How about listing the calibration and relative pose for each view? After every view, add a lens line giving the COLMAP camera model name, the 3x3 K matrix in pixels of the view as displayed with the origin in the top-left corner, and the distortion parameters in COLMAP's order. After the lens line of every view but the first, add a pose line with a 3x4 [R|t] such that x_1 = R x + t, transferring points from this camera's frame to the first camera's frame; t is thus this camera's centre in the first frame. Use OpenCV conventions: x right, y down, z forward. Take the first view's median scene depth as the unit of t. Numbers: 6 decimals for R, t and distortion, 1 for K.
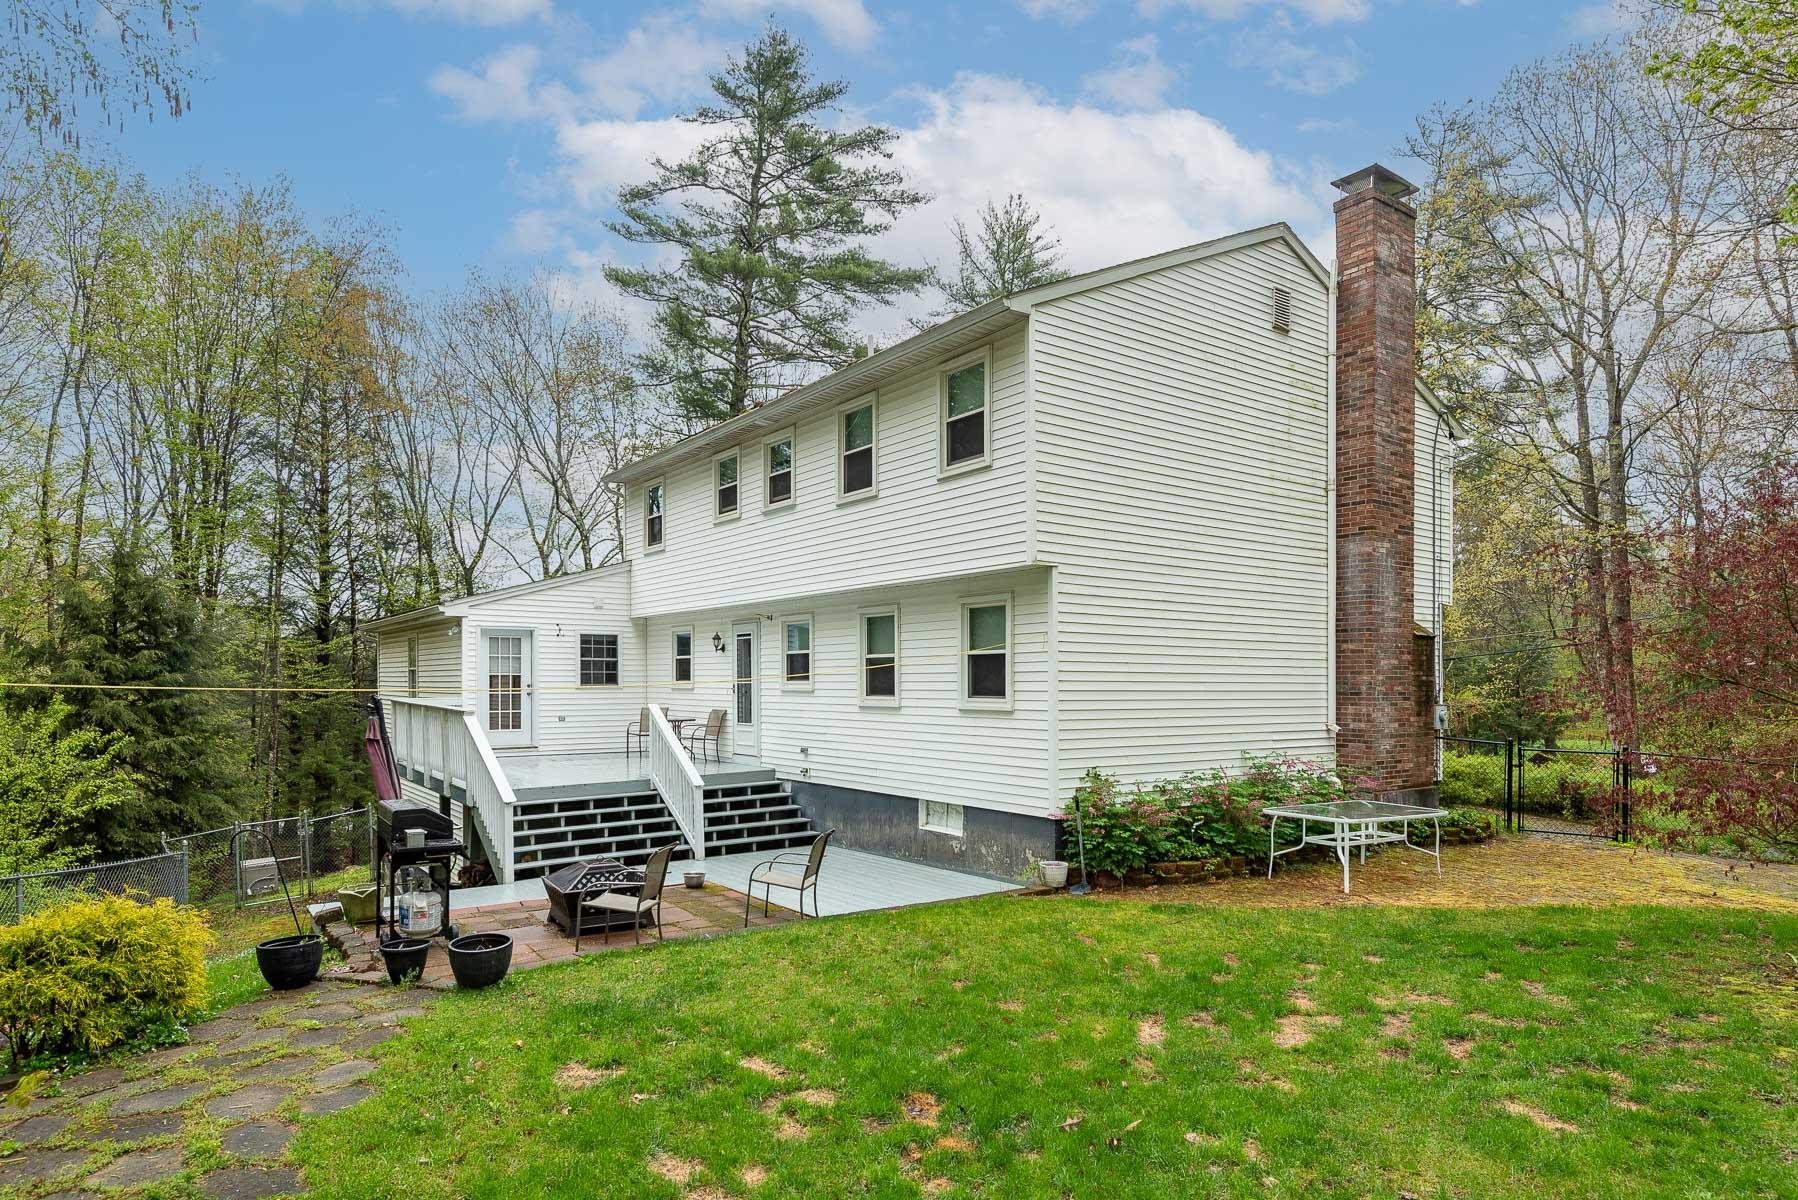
lens RADIAL K [[1034.7, 0, 899.0], [0, 1034.7, 600.0], [0, 0, 1]] dist [0.001190, 0.000074]
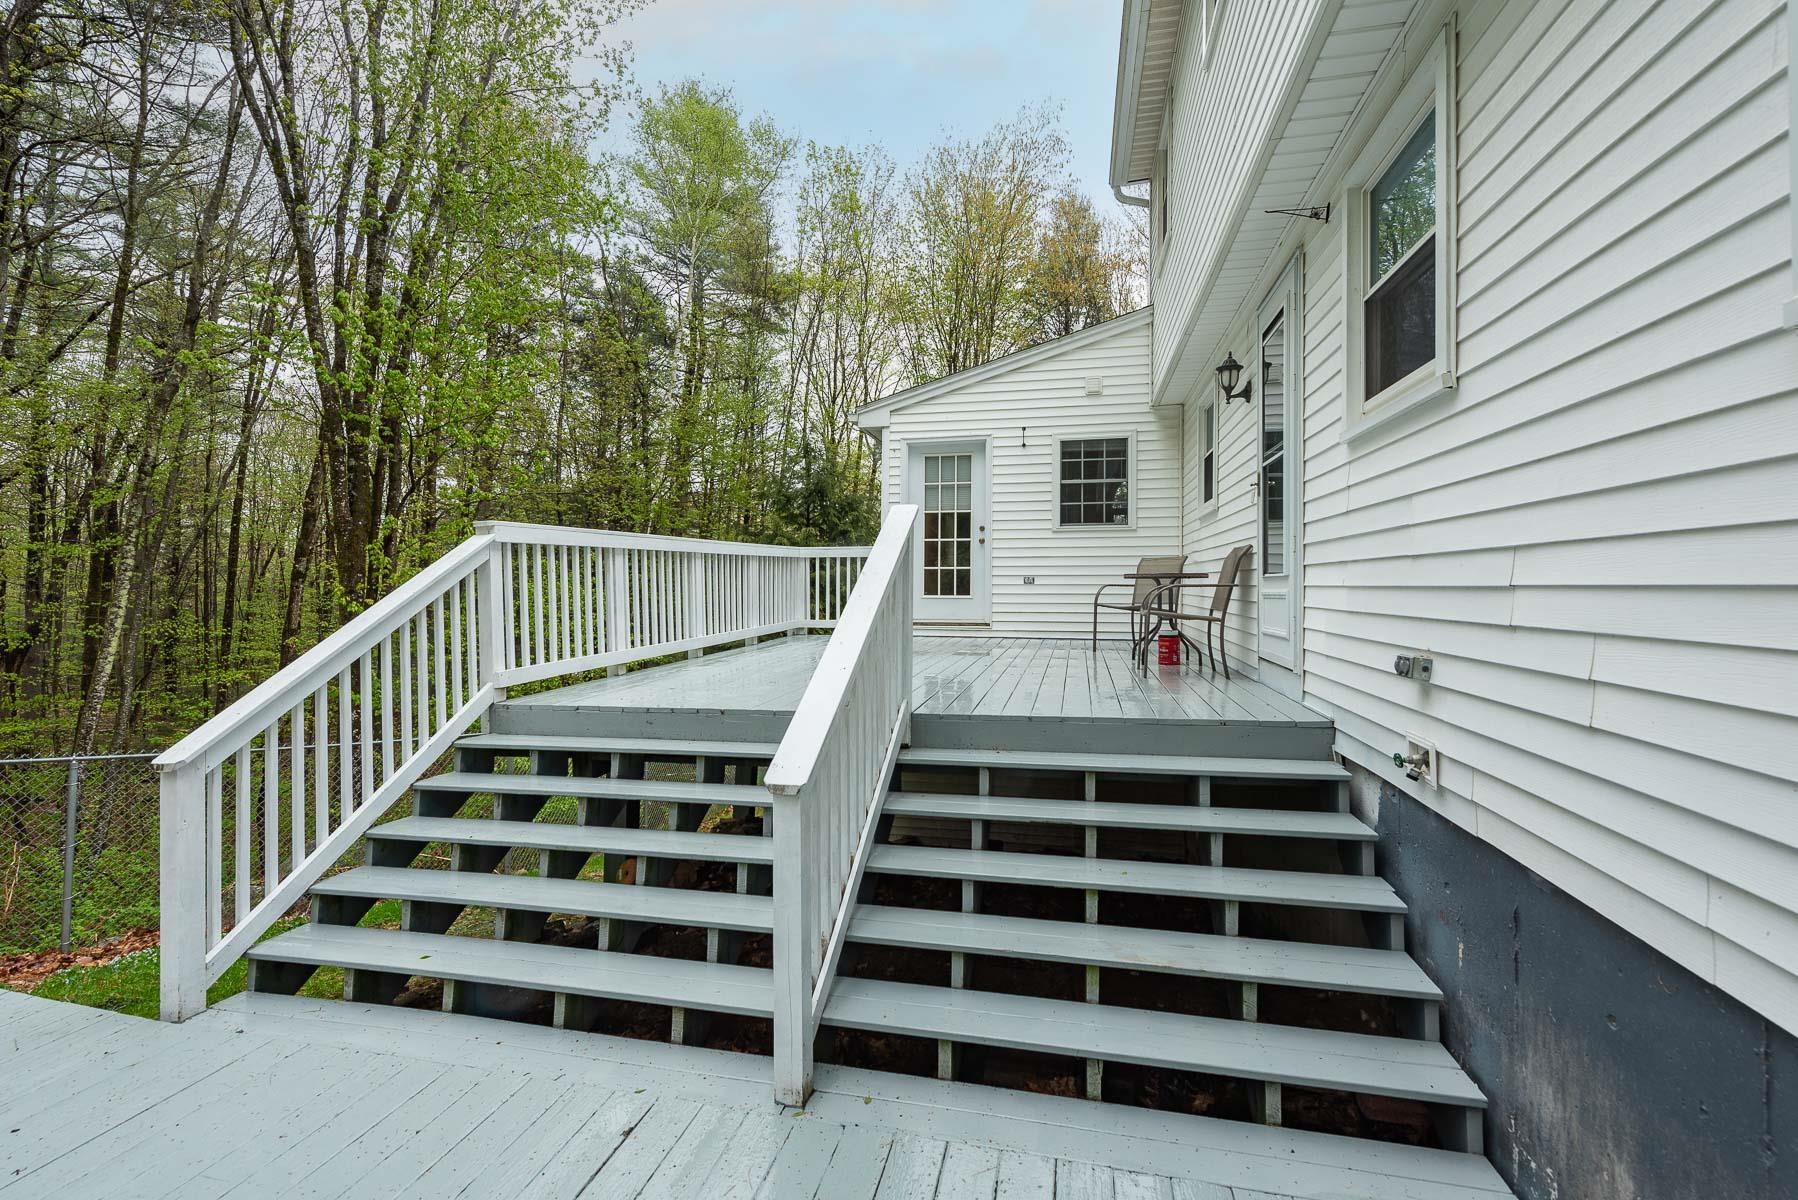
lens RADIAL K [[764.7, 0, 899.0], [0, 764.7, 600.0], [0, 0, 1]] dist [0.001190, -0.000126]
pose [[0.652032, 0.015379, -0.758035, -0.032125], [0.058394, 0.995806, 0.070432, 0.090789], [0.755939, -0.090188, 0.648400, 0.652459]]
